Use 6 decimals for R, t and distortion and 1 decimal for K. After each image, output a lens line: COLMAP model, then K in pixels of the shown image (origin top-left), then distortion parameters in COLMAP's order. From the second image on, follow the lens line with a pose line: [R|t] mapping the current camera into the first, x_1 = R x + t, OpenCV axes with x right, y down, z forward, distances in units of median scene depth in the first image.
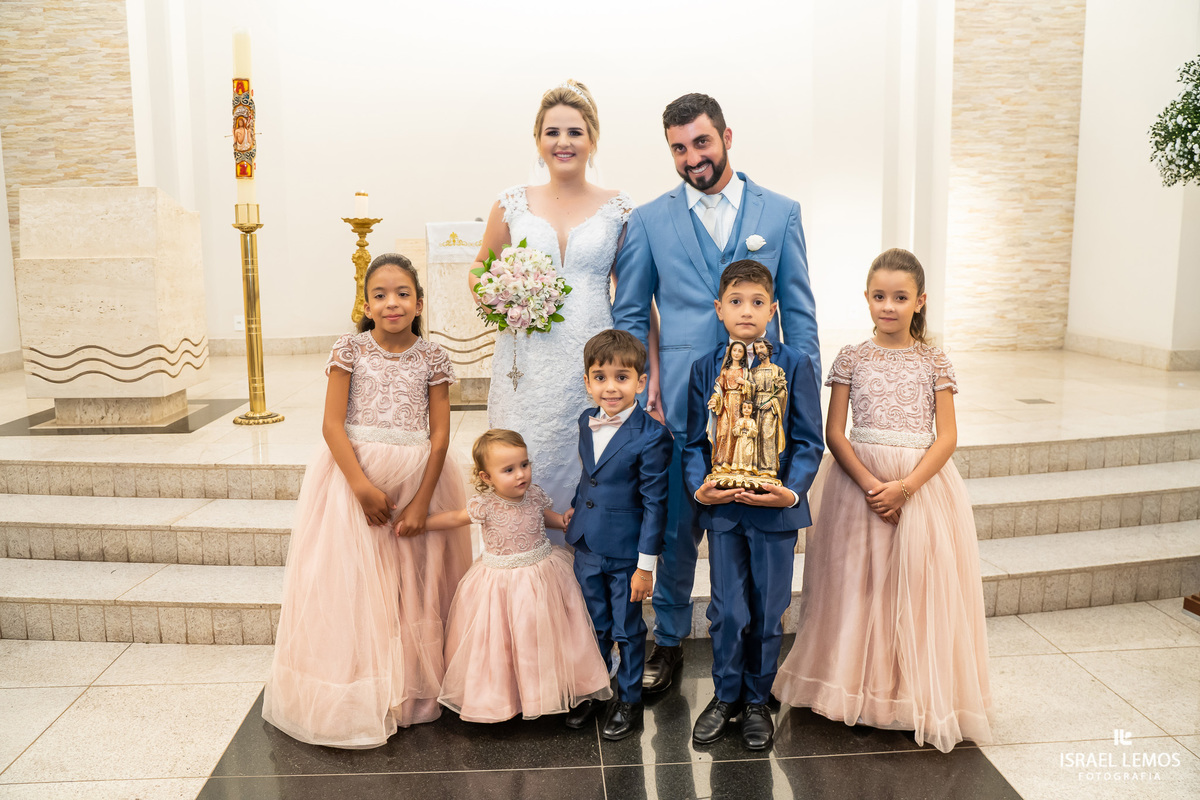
lens RADIAL K [[982.2, 0, 599.0], [0, 982.2, 402.0], [0, 0, 1]] dist [-0.113378, 0.092197]
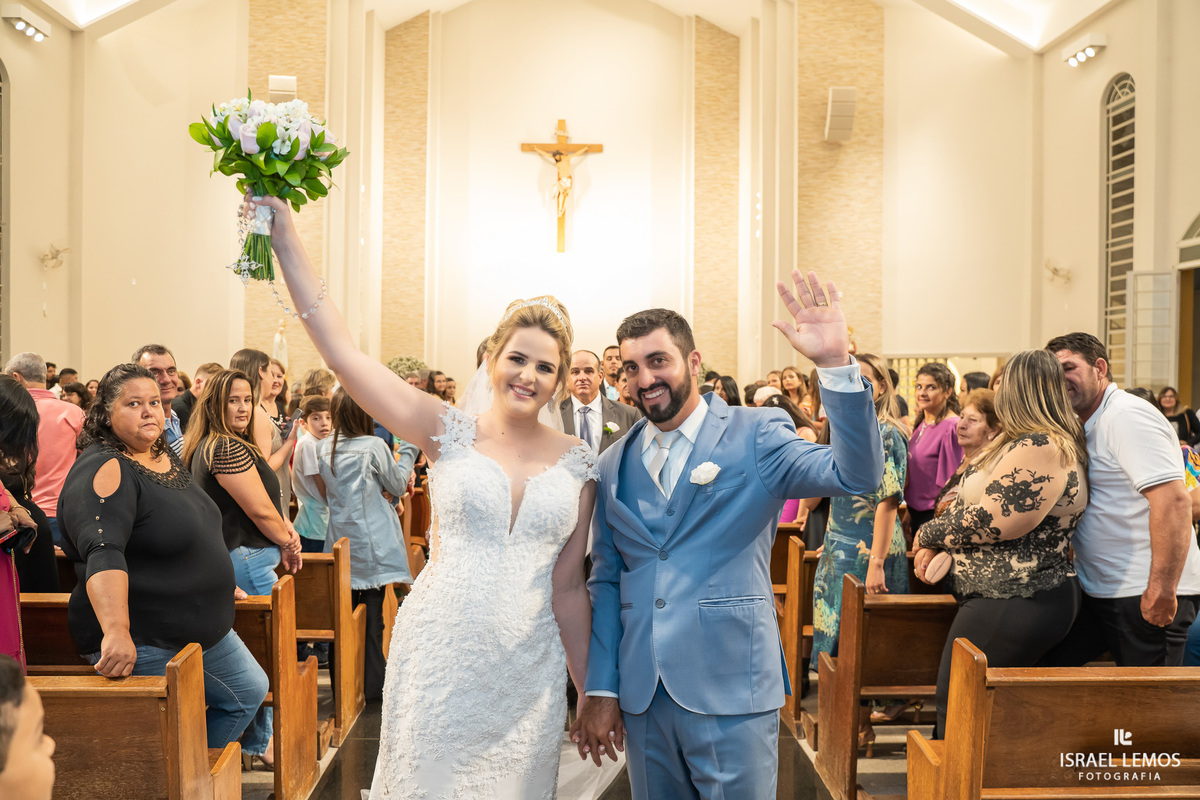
lens RADIAL K [[982.2, 0, 595.8], [0, 982.2, 399.2], [0, 0, 1]] dist [-0.113378, 0.092197]
pose [[0.999550, 0.020488, -0.021892, 0.143207], [-0.023476, 0.988957, -0.146329, 0.303574], [0.018652, 0.146777, 0.988994, -2.113664]]
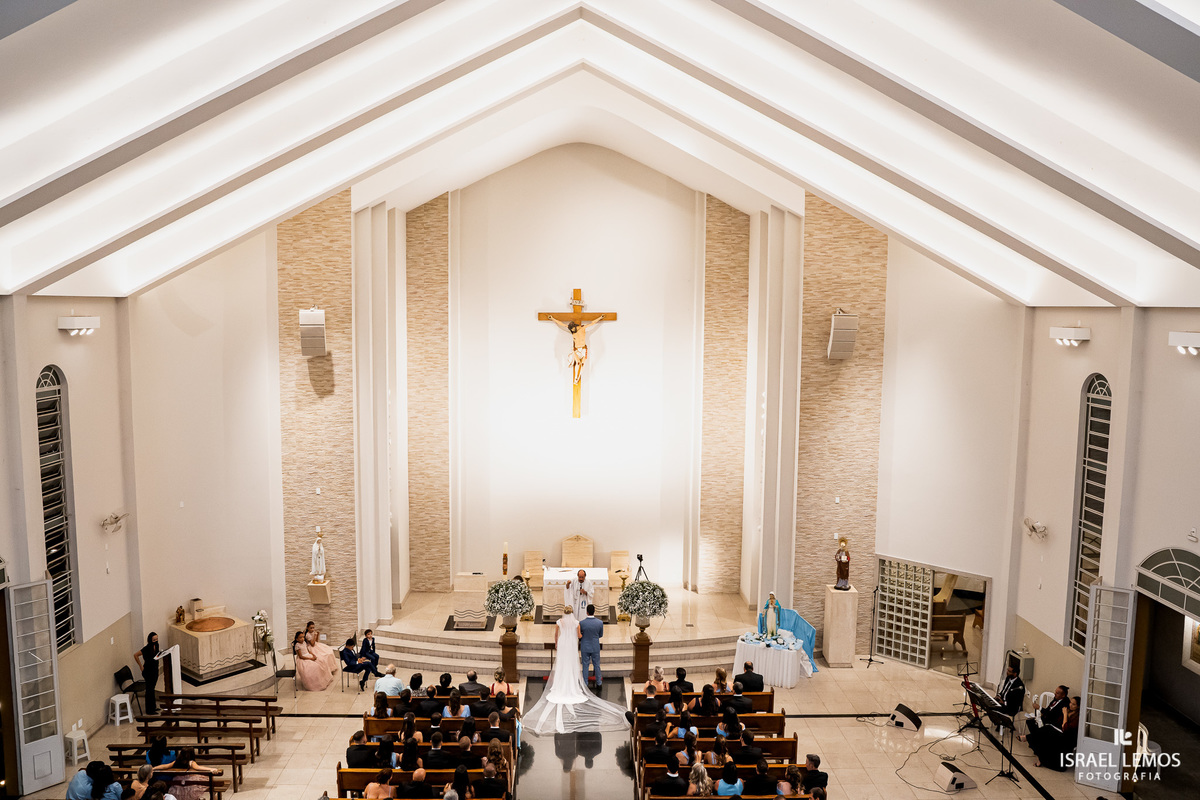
lens RADIAL K [[982.2, 0, 598.4], [0, 982.2, 404.7], [0, 0, 1]] dist [-0.113378, 0.092197]
pose [[0.999000, 0.024156, -0.037618, 0.149864], [-0.026416, 0.997801, -0.060793, -0.506480], [0.036066, 0.061726, 0.997441, -2.405095]]
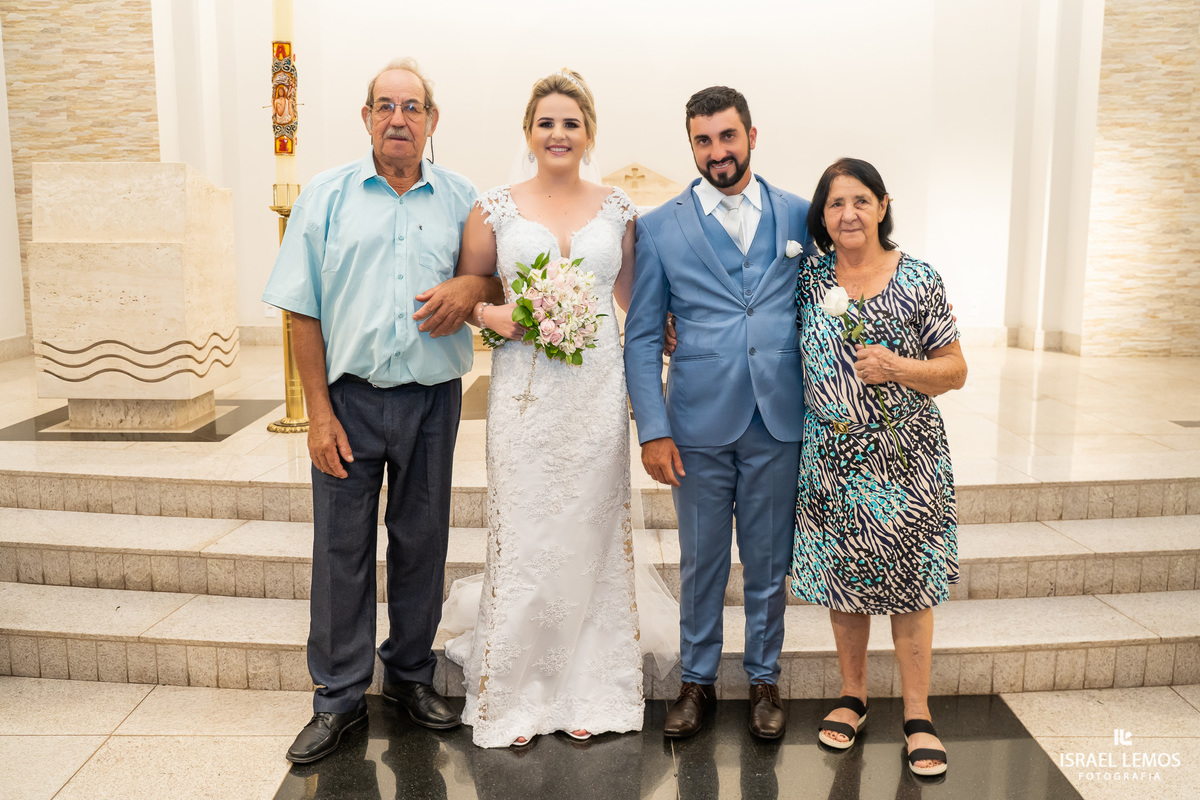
lens RADIAL K [[1119.4, 0, 602.6], [0, 1119.4, 401.4], [0, 0, 1]] dist [-0.024849, 0.000000]
pose [[0.998067, 0.021174, -0.058425, -0.007445], [-0.020646, 0.999741, 0.009618, -0.014418], [0.058613, -0.008393, 0.998245, -0.005396]]
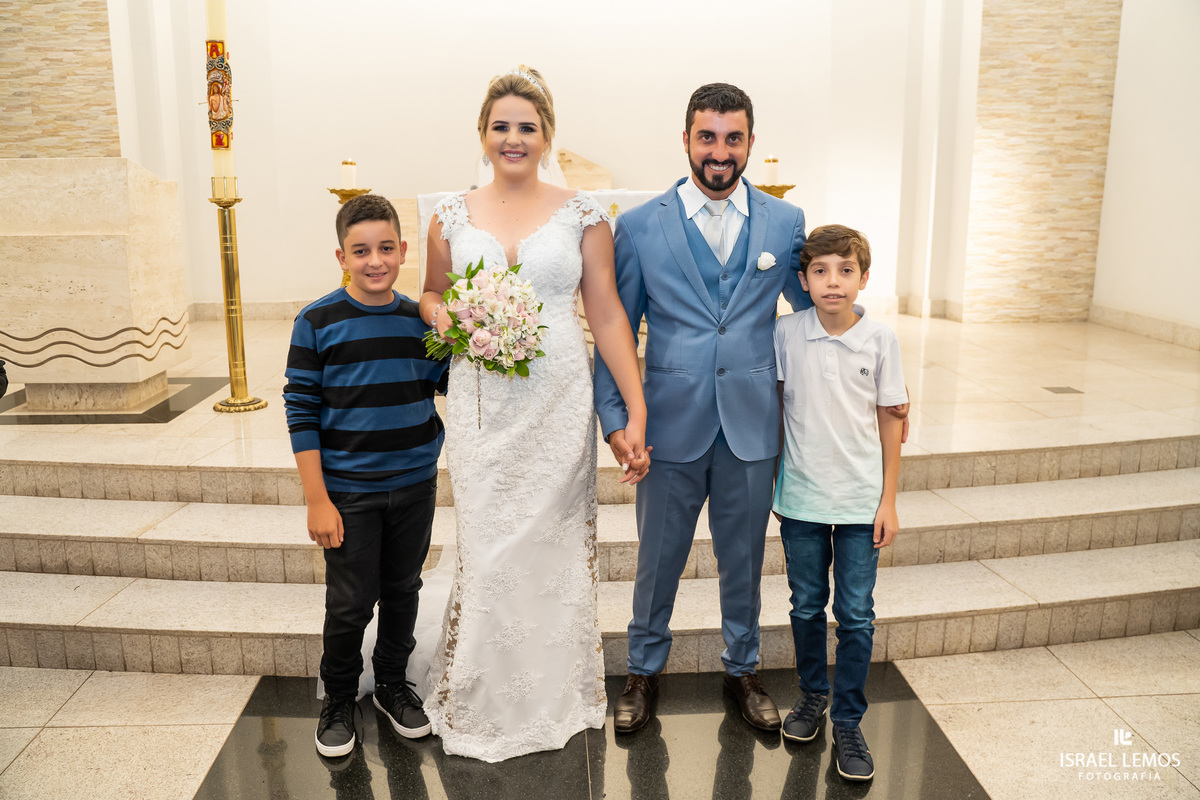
lens RADIAL K [[982.2, 0, 595.9], [0, 982.2, 400.9], [0, 0, 1]] dist [-0.113378, 0.092197]
pose [[0.999917, 0.008826, -0.009368, 0.003339], [-0.008252, 0.998186, 0.059642, -0.031828], [0.009877, -0.059559, 0.998176, 0.041642]]
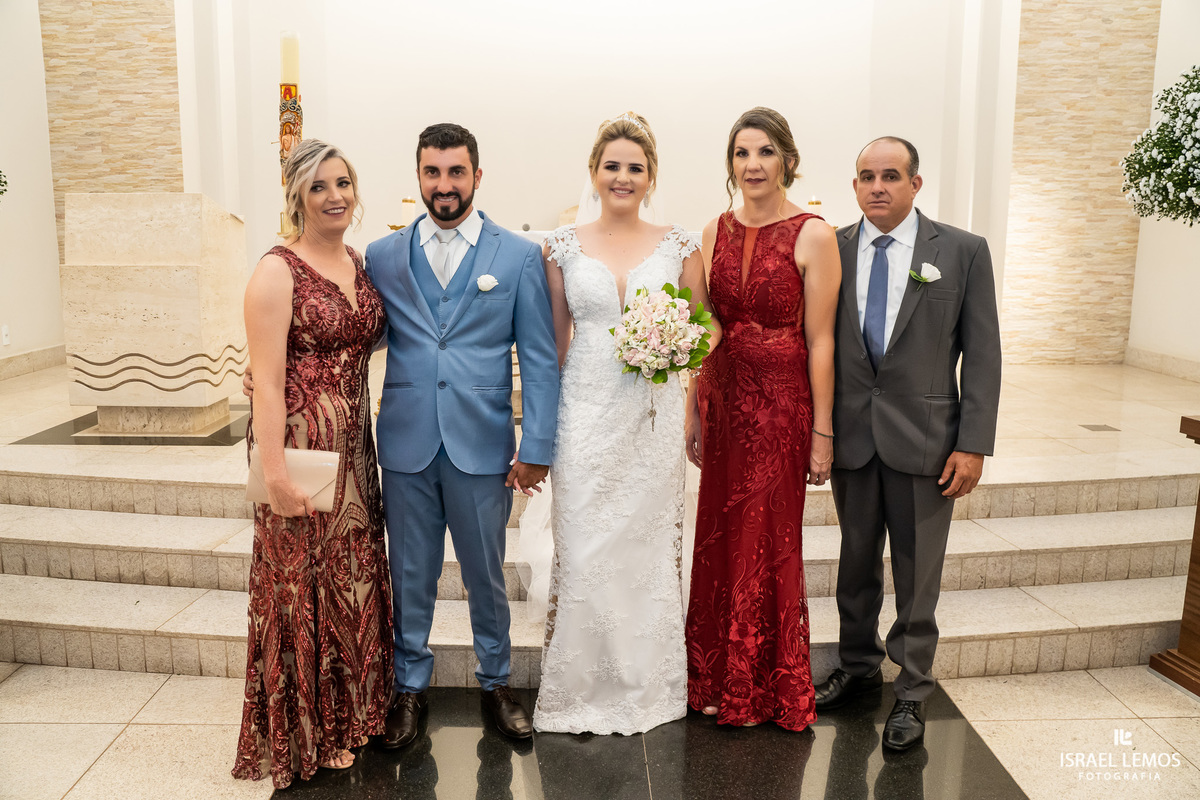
lens RADIAL K [[982.2, 0, 597.6], [0, 982.2, 401.8], [0, 0, 1]] dist [-0.113378, 0.092197]
pose [[0.999044, 0.021992, -0.037783, -0.009635], [-0.021365, 0.999628, 0.016929, -0.024171], [0.038141, -0.016105, 0.999143, 0.018276]]
